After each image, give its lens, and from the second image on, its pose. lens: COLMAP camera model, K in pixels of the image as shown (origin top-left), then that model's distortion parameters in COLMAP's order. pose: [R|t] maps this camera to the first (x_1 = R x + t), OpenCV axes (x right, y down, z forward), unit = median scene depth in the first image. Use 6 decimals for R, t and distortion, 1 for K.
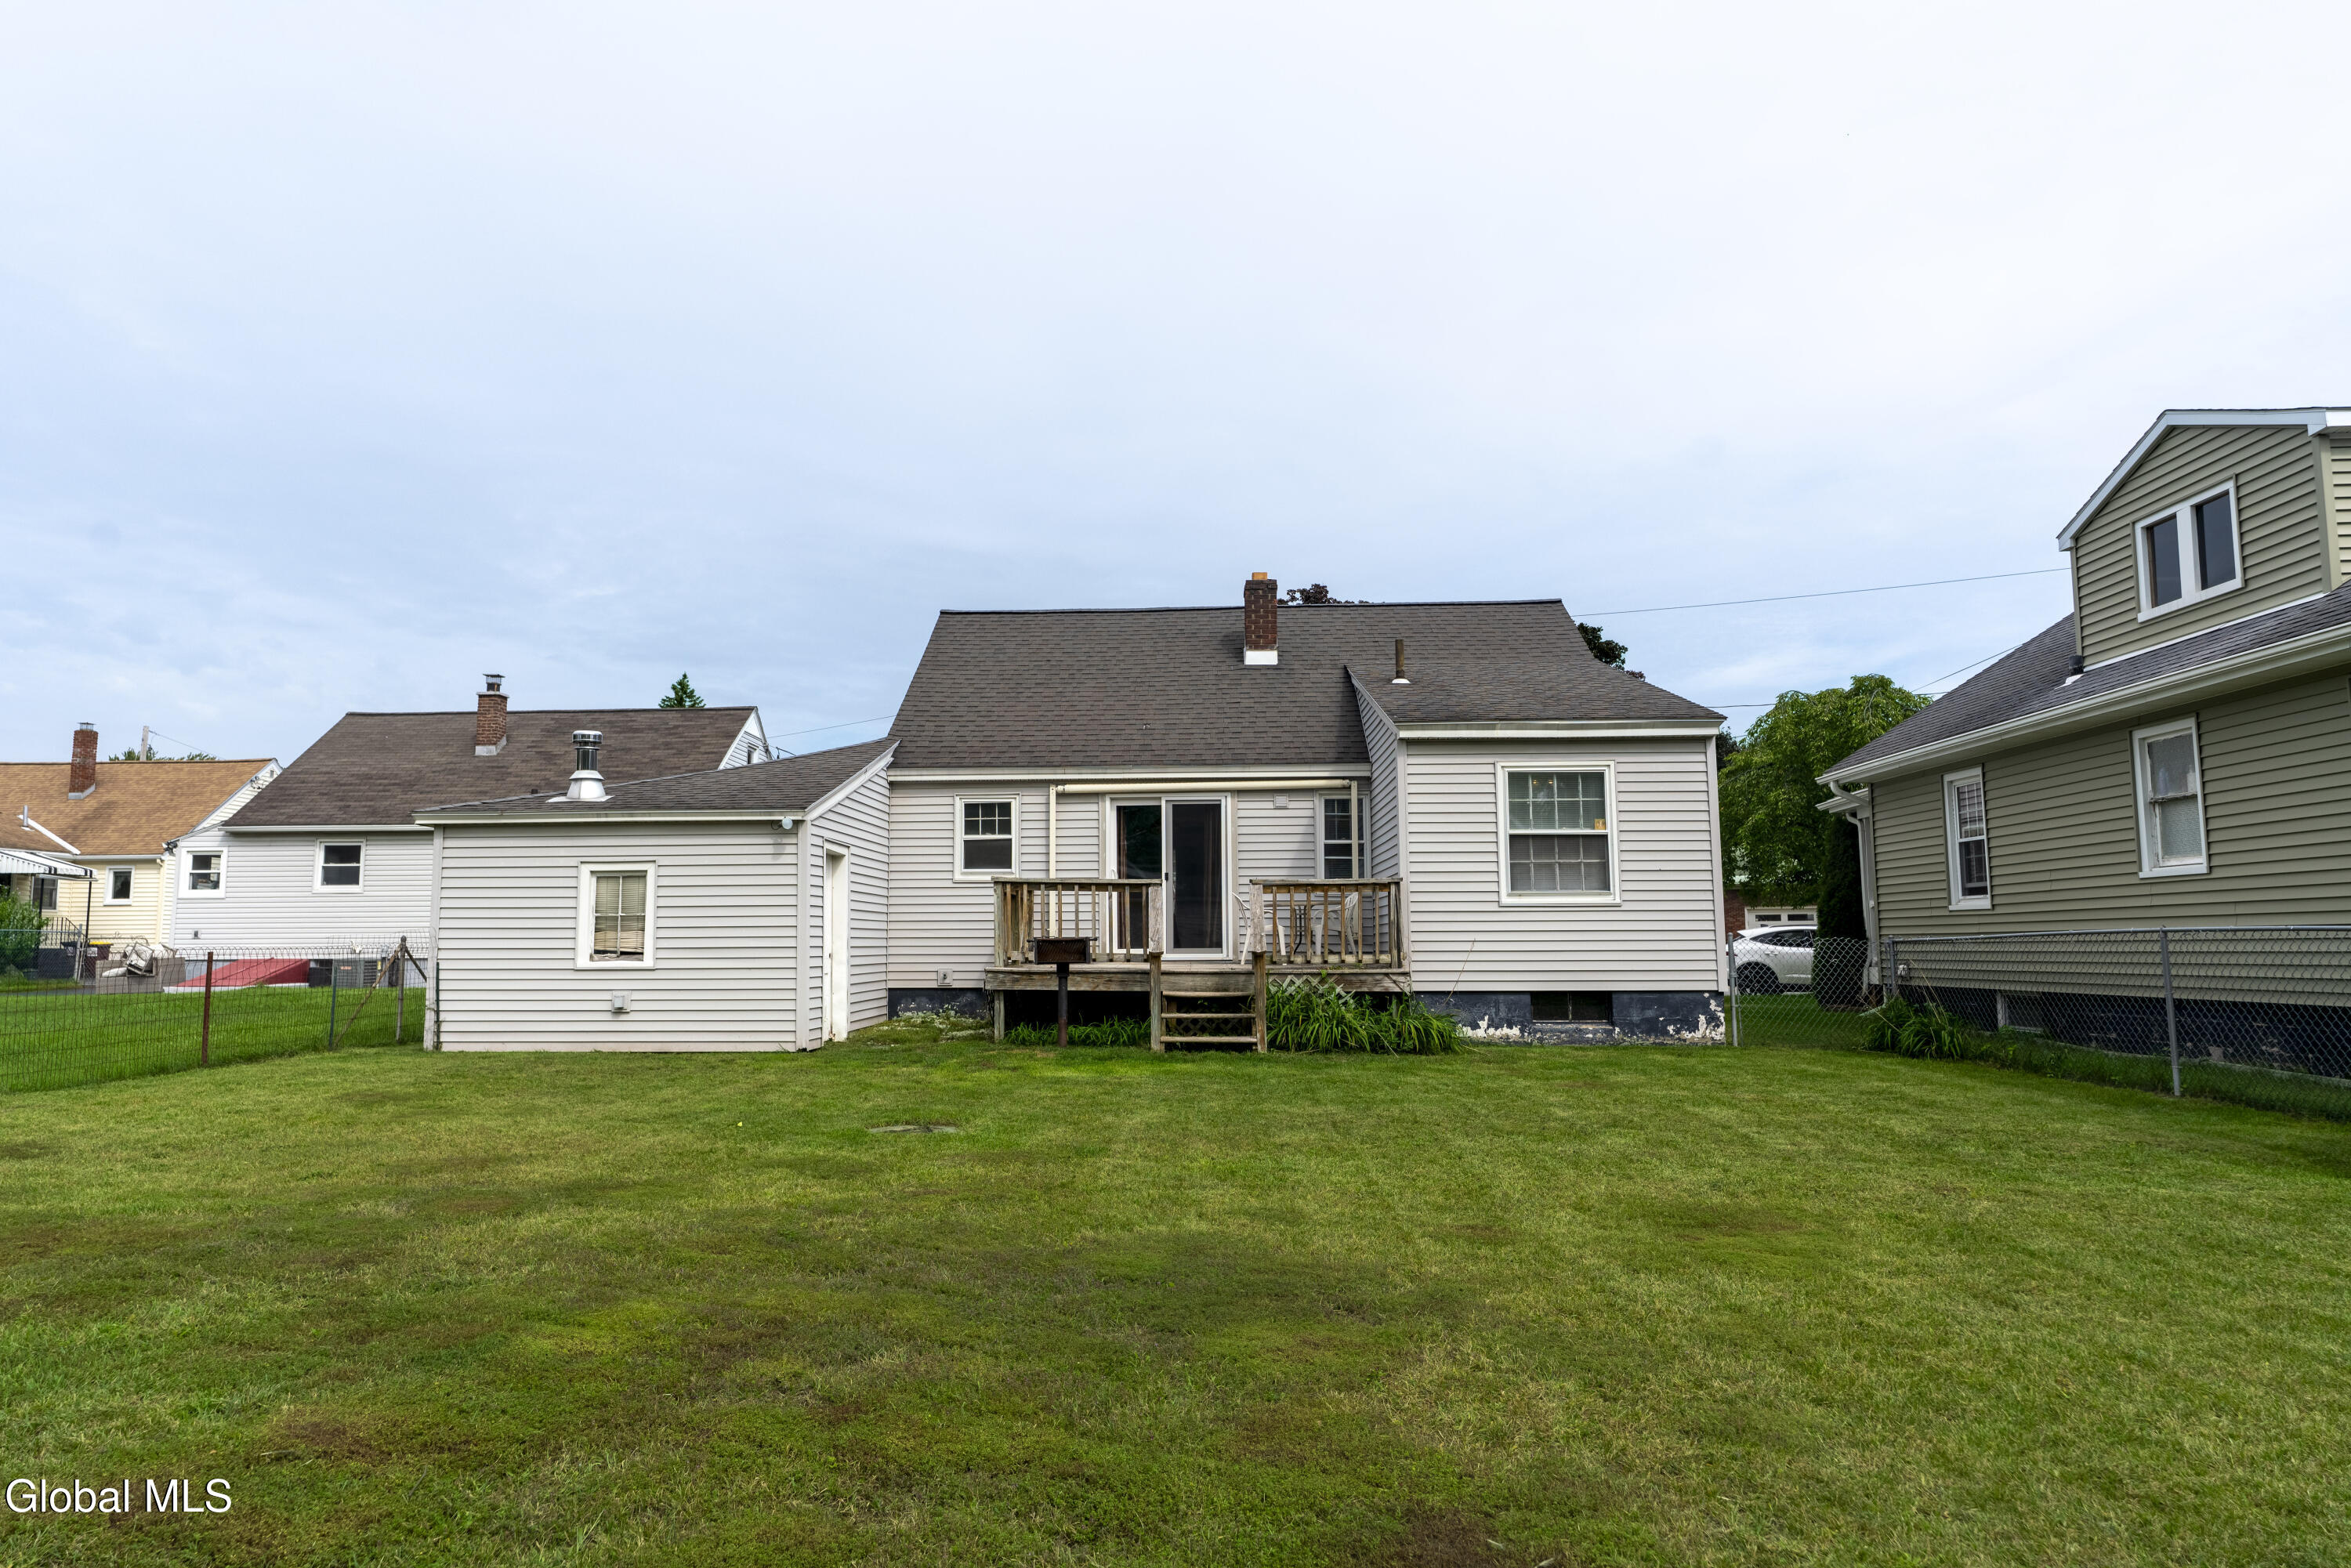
lens RADIAL K [[1375.6, 0, 1181.1], [0, 1375.6, 801.3], [0, 0, 1]] dist [-0.010341, -0.003221]
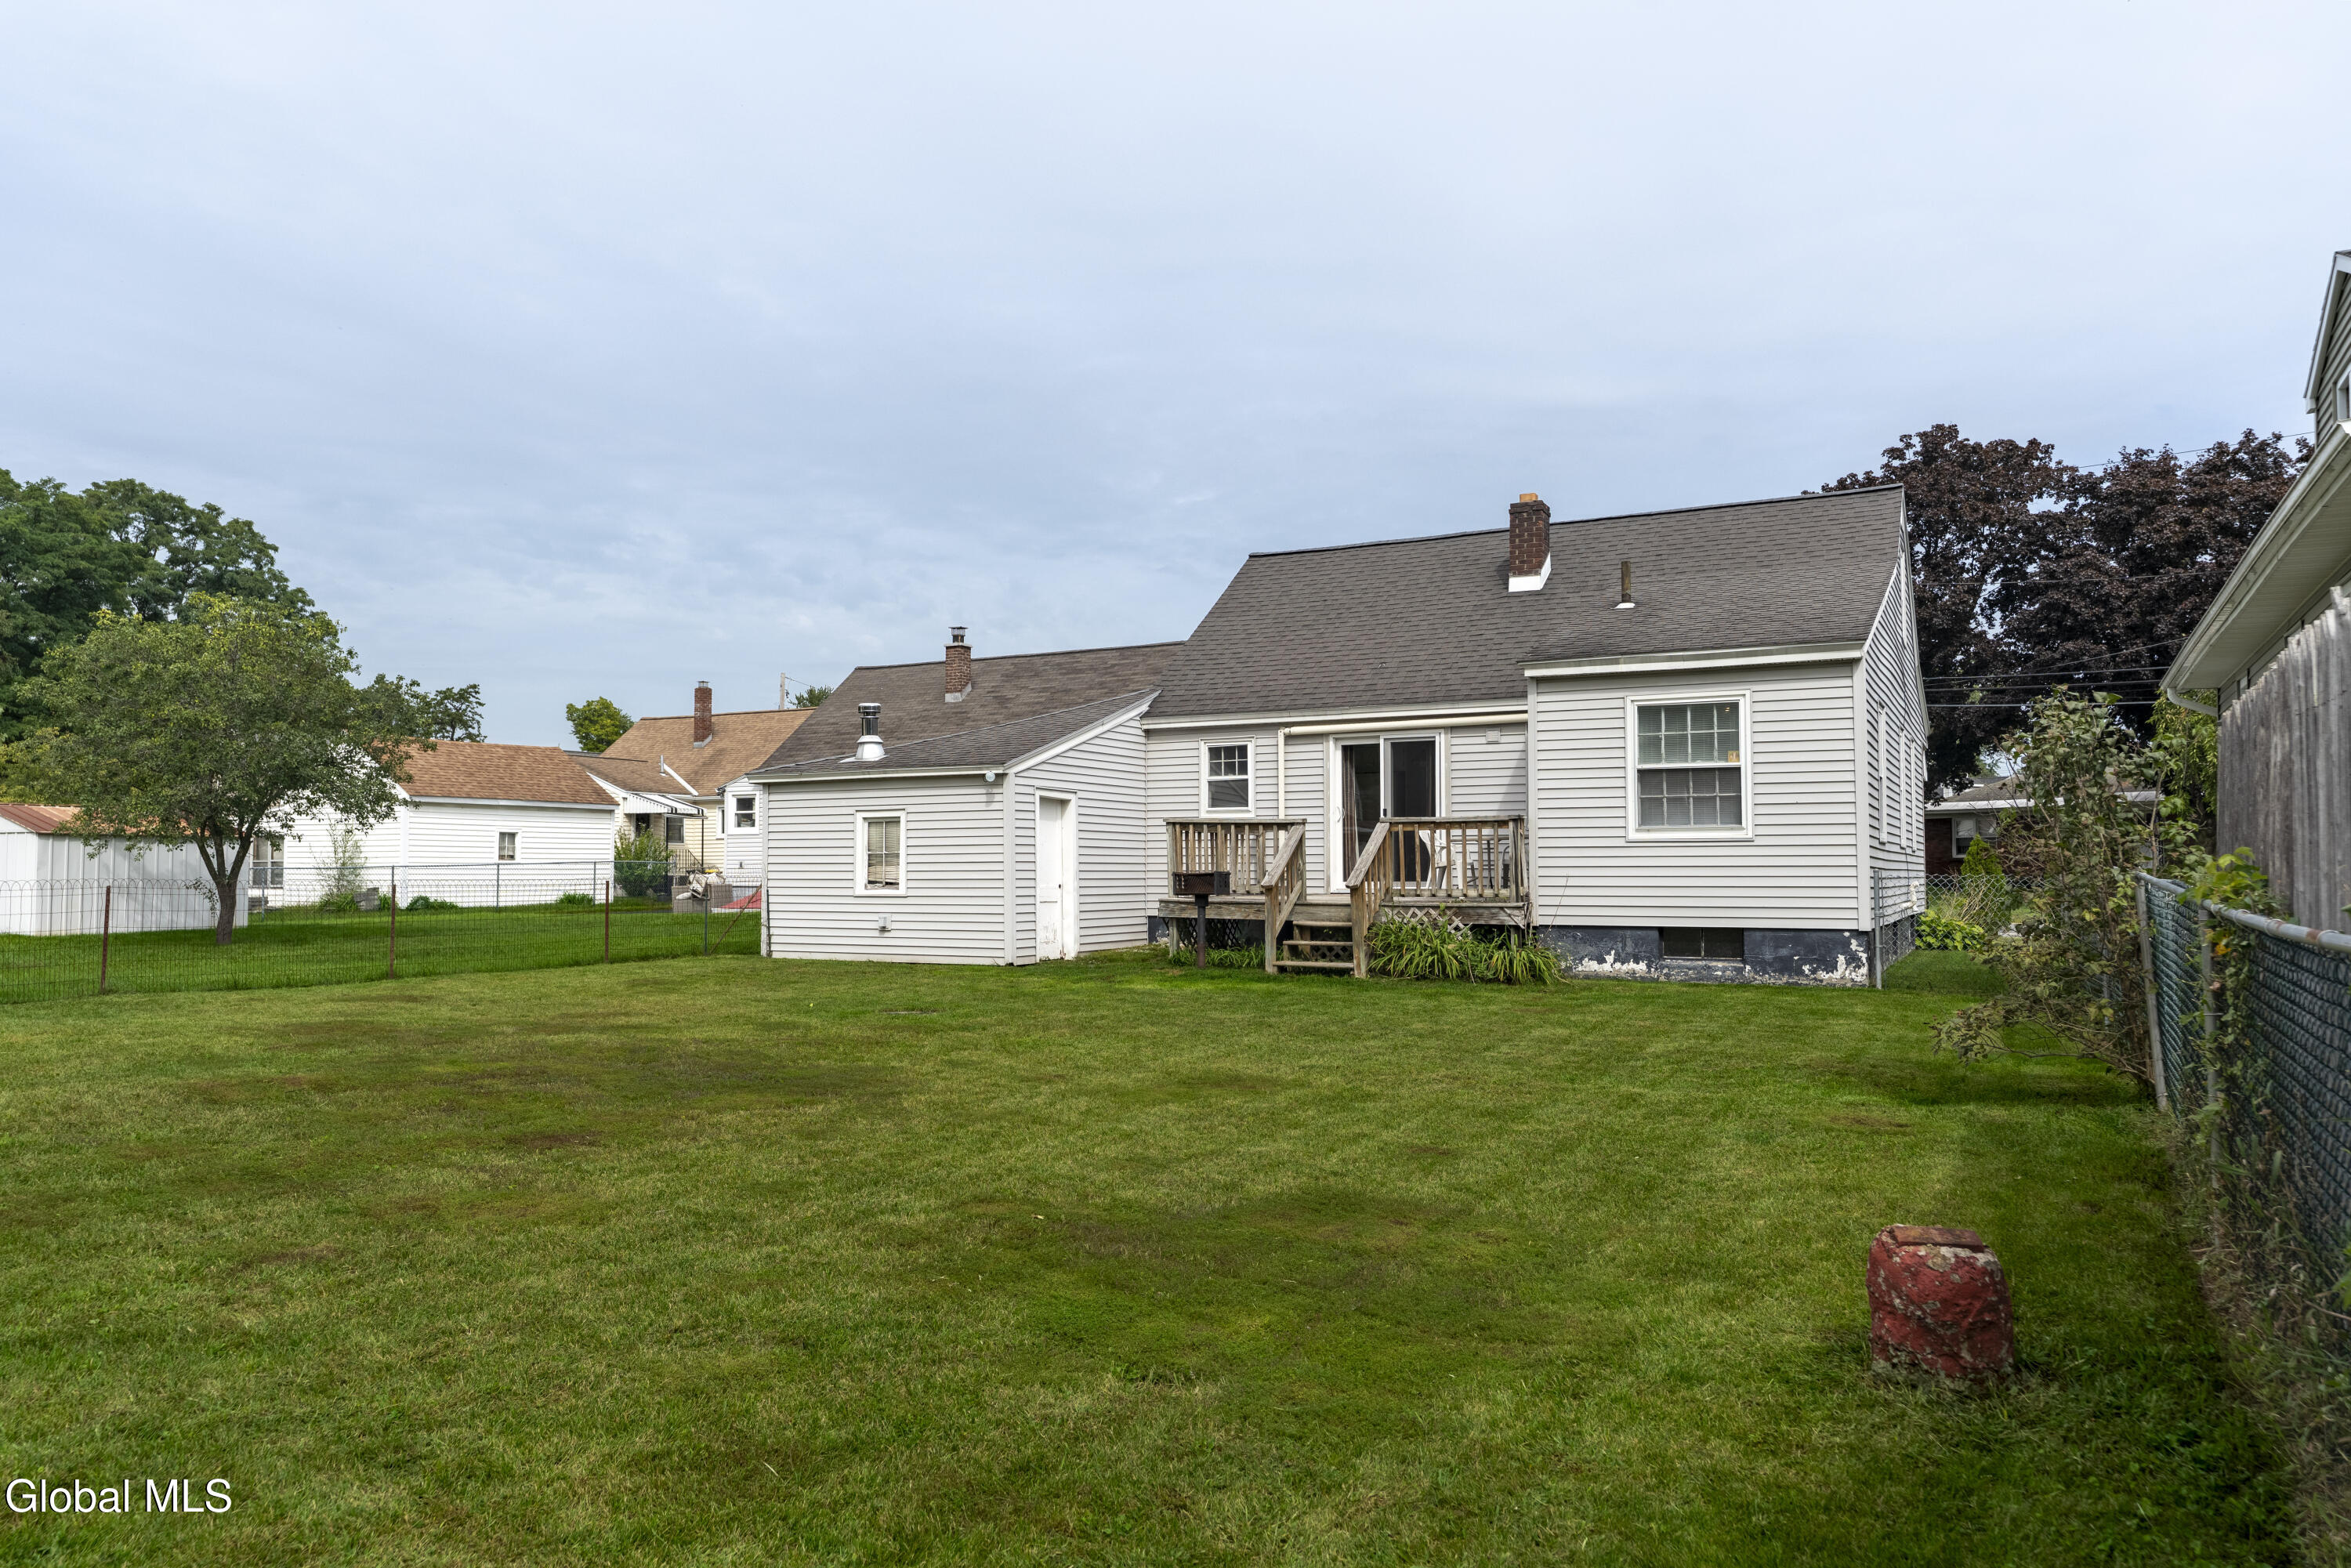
lens RADIAL K [[1638.4, 0, 1169.6], [0, 1638.4, 777.0], [0, 0, 1]] dist [-0.021797, -0.001224]
pose [[0.899083, -0.022109, -0.437220, 0.448373], [0.041602, 0.998519, 0.035056, -0.025558], [0.435797, -0.049708, 0.898671, -0.204991]]
